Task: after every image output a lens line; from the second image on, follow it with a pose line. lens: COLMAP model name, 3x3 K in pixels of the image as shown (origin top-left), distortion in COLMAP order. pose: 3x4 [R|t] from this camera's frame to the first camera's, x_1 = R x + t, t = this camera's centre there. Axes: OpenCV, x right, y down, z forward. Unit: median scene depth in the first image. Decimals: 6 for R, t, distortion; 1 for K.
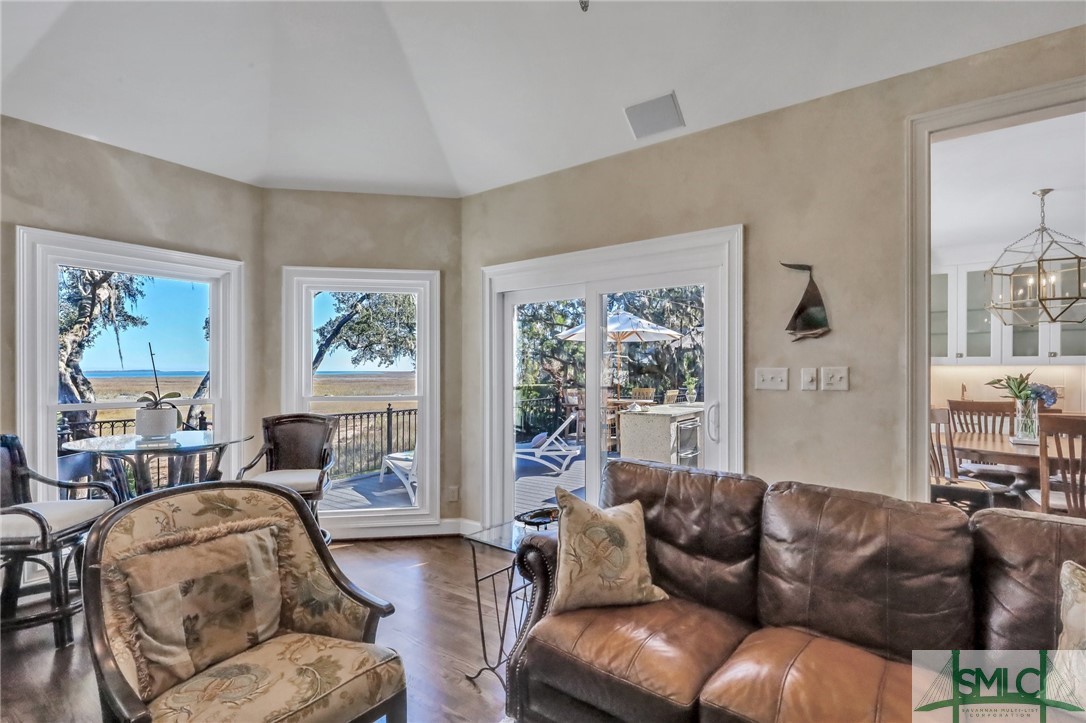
lens RADIAL K [[519.4, 0, 542.3], [0, 519.4, 374.0], [0, 0, 1]] dist [0.001320, 0.000292]
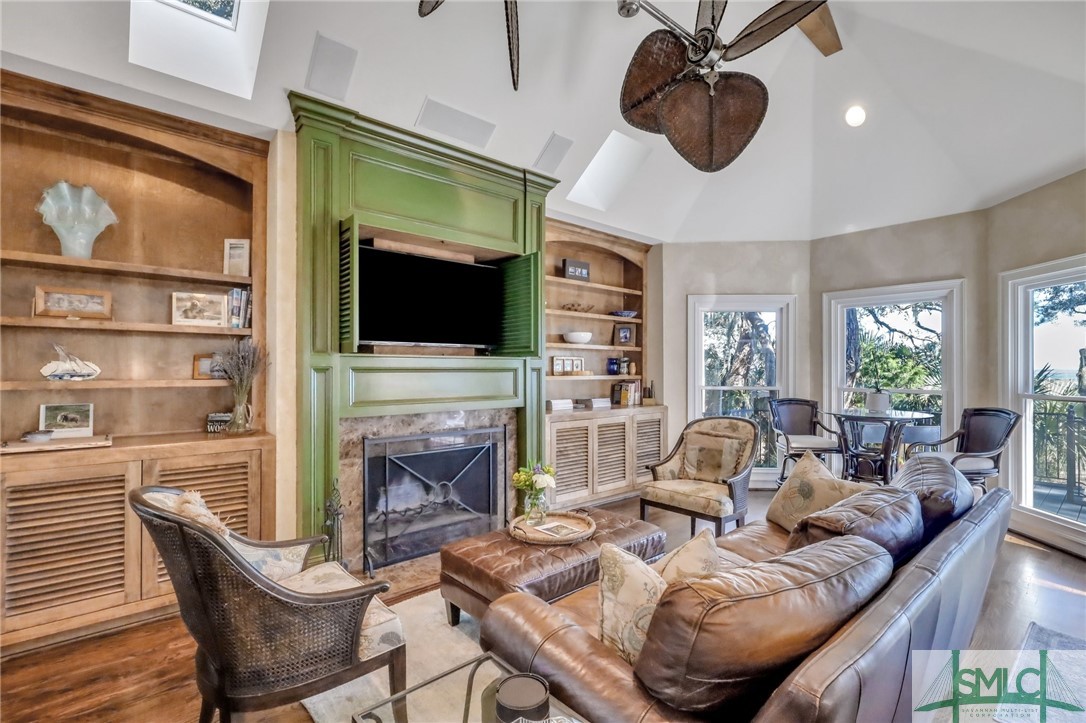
lens RADIAL K [[500.1, 0, 543.0], [0, 500.1, 361.5], [0, 0, 1]] dist [-0.000301, 0.000041]
pose [[-0.218253, -0.017284, -0.975739, 0.813034], [-0.003071, 0.999850, -0.017024, 0.001565], [0.975887, -0.000719, -0.218273, 0.310526]]
